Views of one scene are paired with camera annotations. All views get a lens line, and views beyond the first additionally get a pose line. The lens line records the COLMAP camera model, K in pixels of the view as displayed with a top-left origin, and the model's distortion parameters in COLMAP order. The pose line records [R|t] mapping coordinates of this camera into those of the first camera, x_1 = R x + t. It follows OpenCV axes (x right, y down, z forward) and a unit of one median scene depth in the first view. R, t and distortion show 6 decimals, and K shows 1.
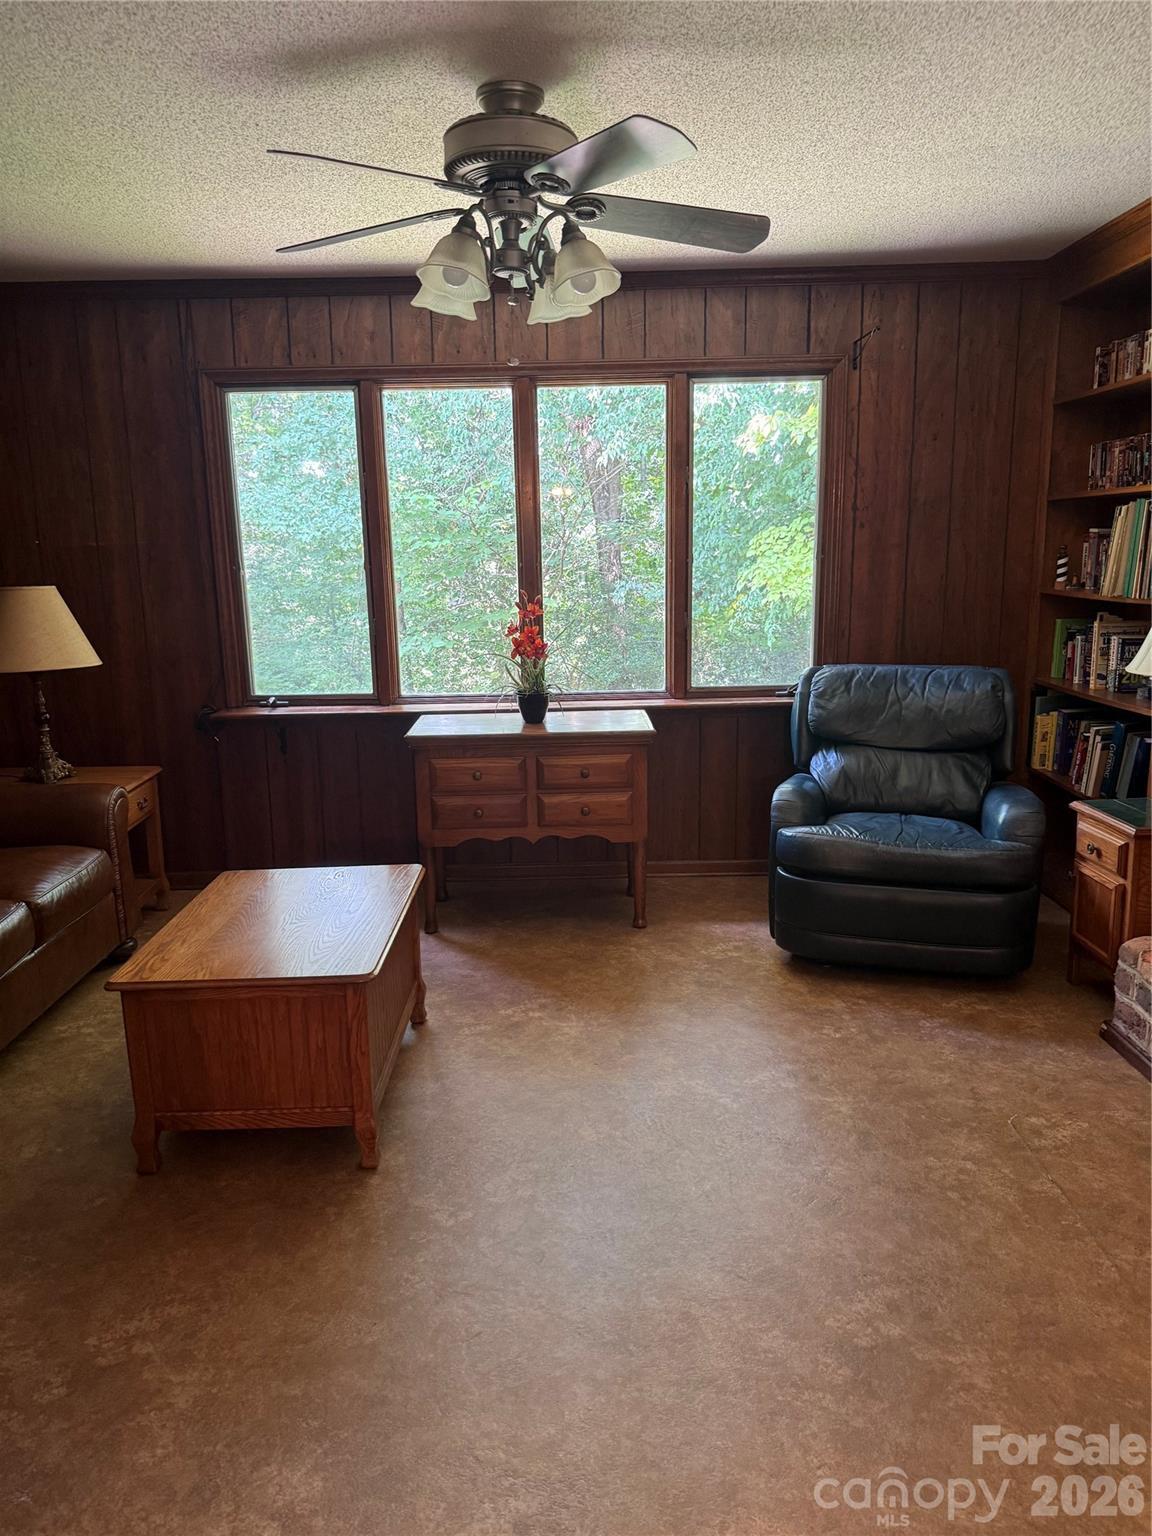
lens RADIAL K [[1041.2, 0, 527.4], [0, 1041.2, 786.7], [0, 0, 1]] dist [0.042204, -0.055050]
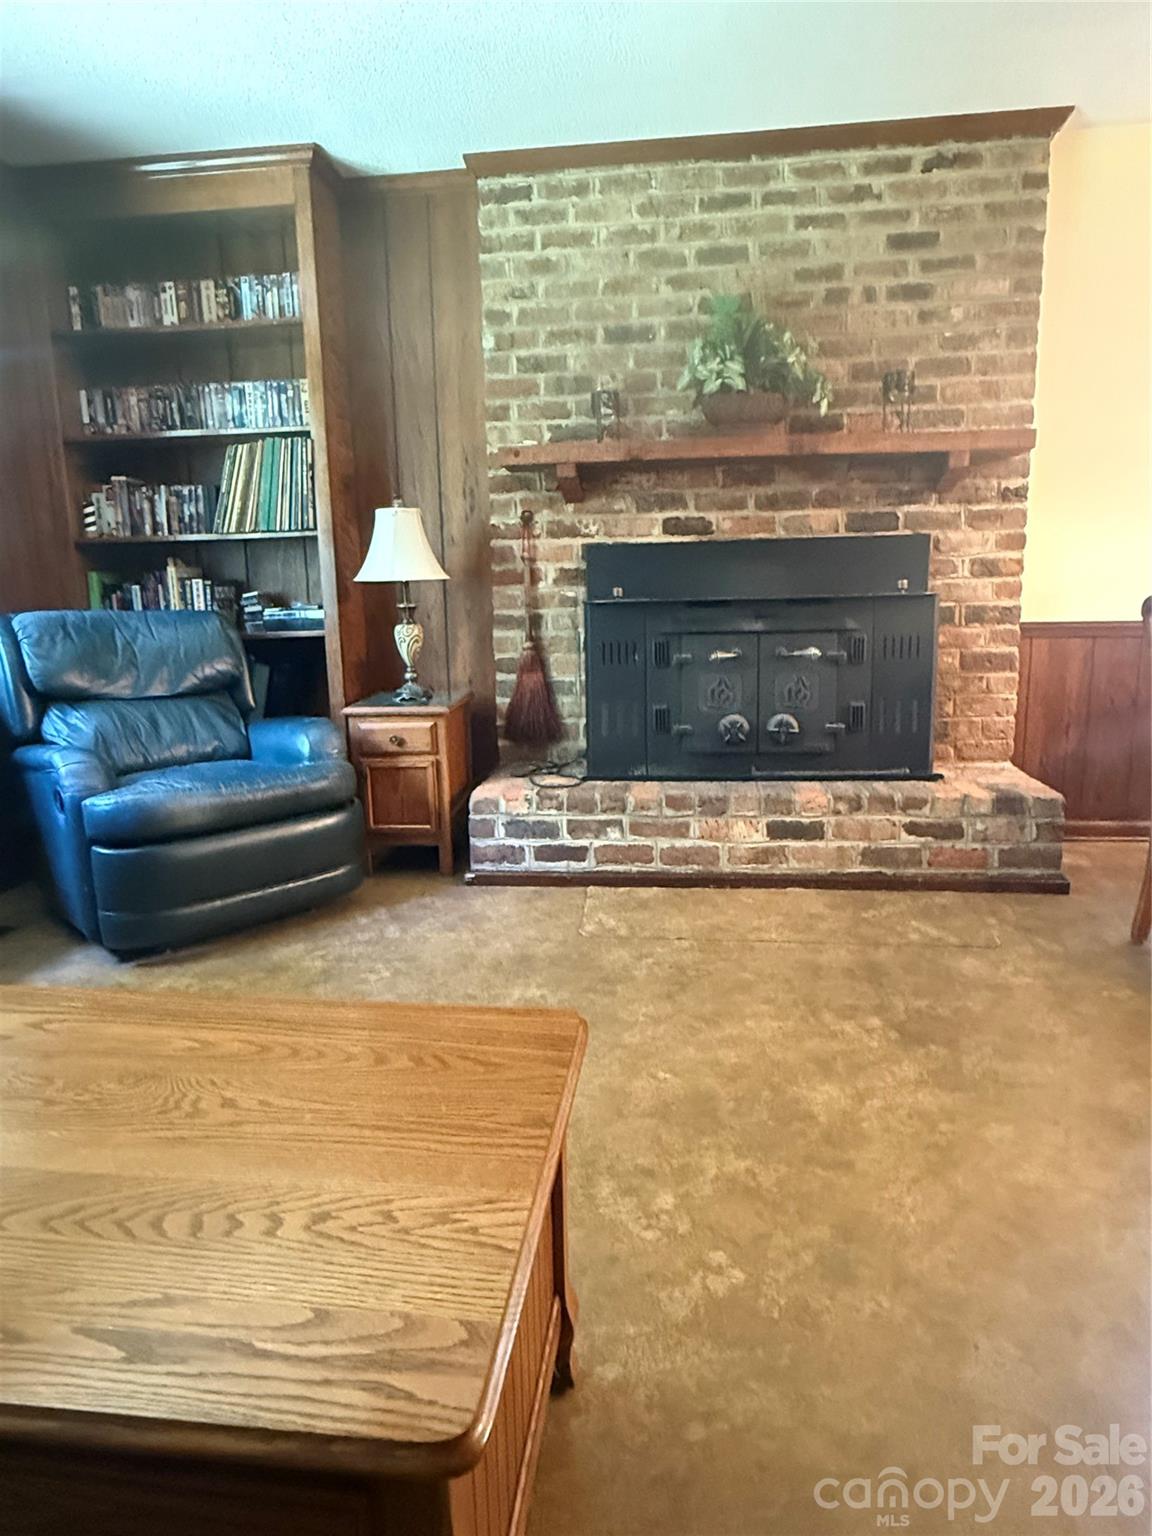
lens RADIAL K [[968.5, 0, 576.0], [0, 968.5, 768.0], [0, 0, 1]] dist [0.001794, -0.000149]
pose [[0.092955, -0.153931, 0.983699, -0.377554], [0.230266, 0.964517, 0.129170, -0.000238], [-0.968678, 0.214505, 0.125102, 0.560570]]
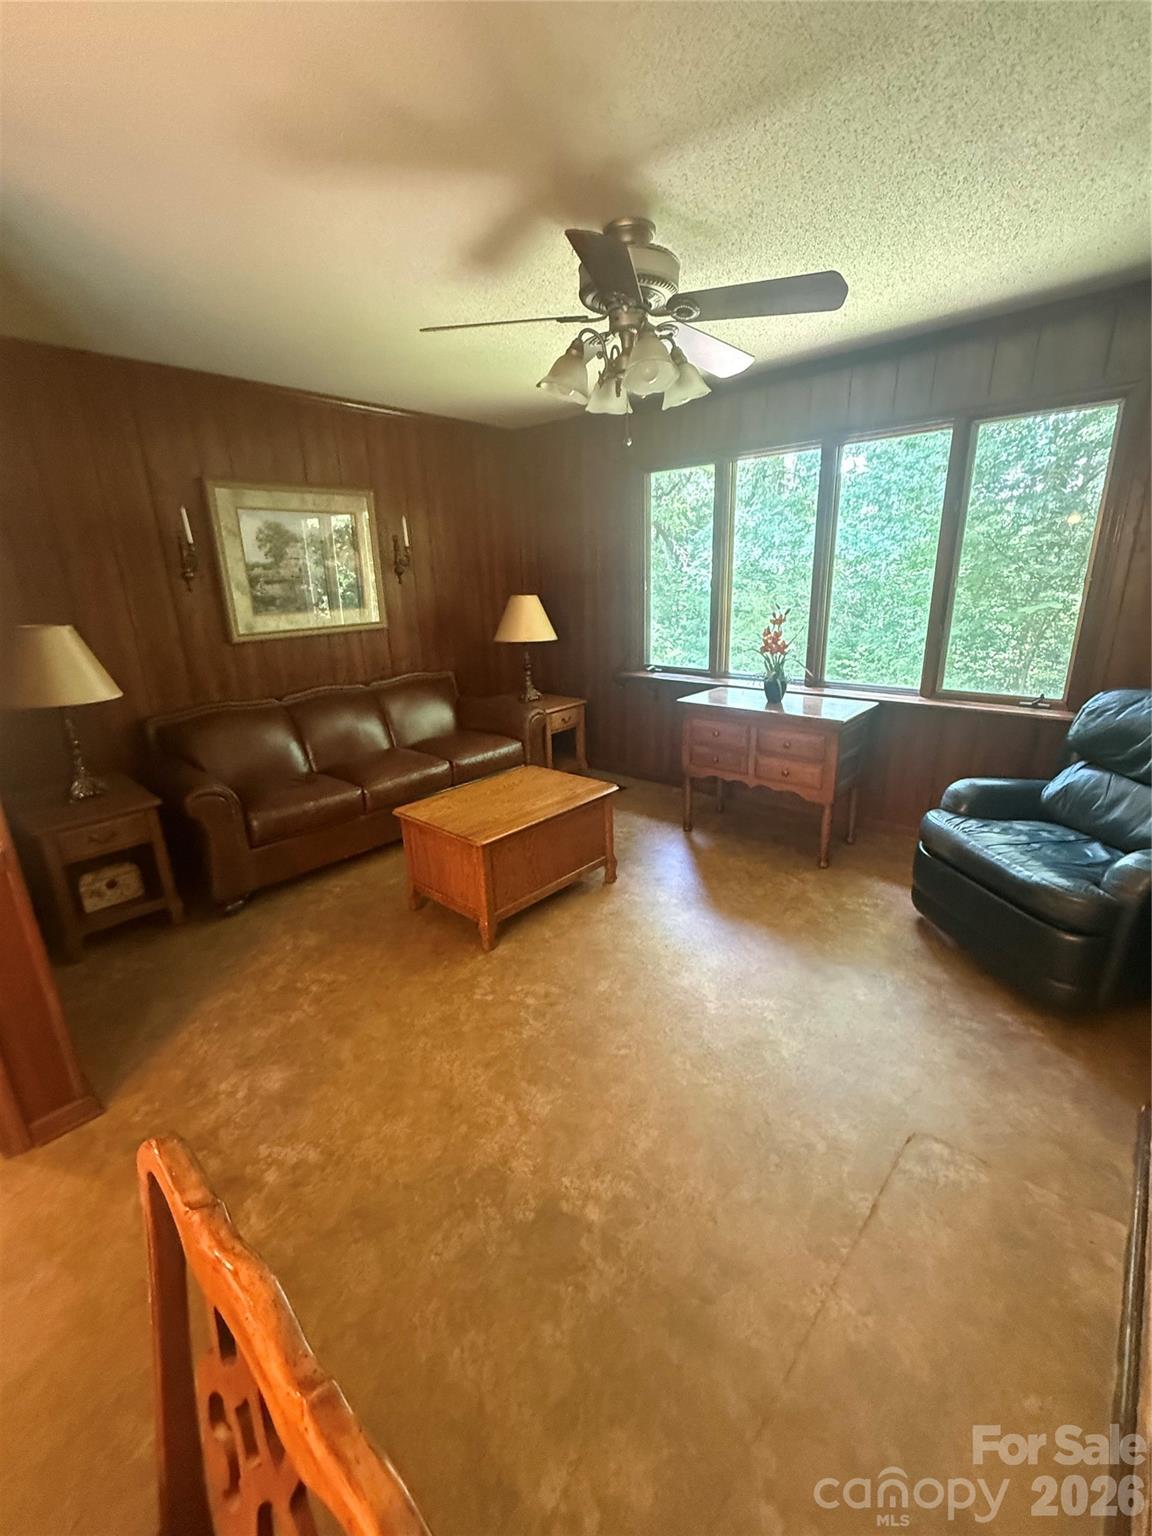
lens RADIAL K [[619.3, 0, 576.0], [0, 619.3, 768.0], [0, 0, 1]] dist [-0.001684, -0.000080]
pose [[0.761331, 0.193596, -0.618786, 0.343204], [-0.132650, 0.980703, 0.143619, -0.061594], [0.634649, -0.027260, 0.772320, 0.205388]]
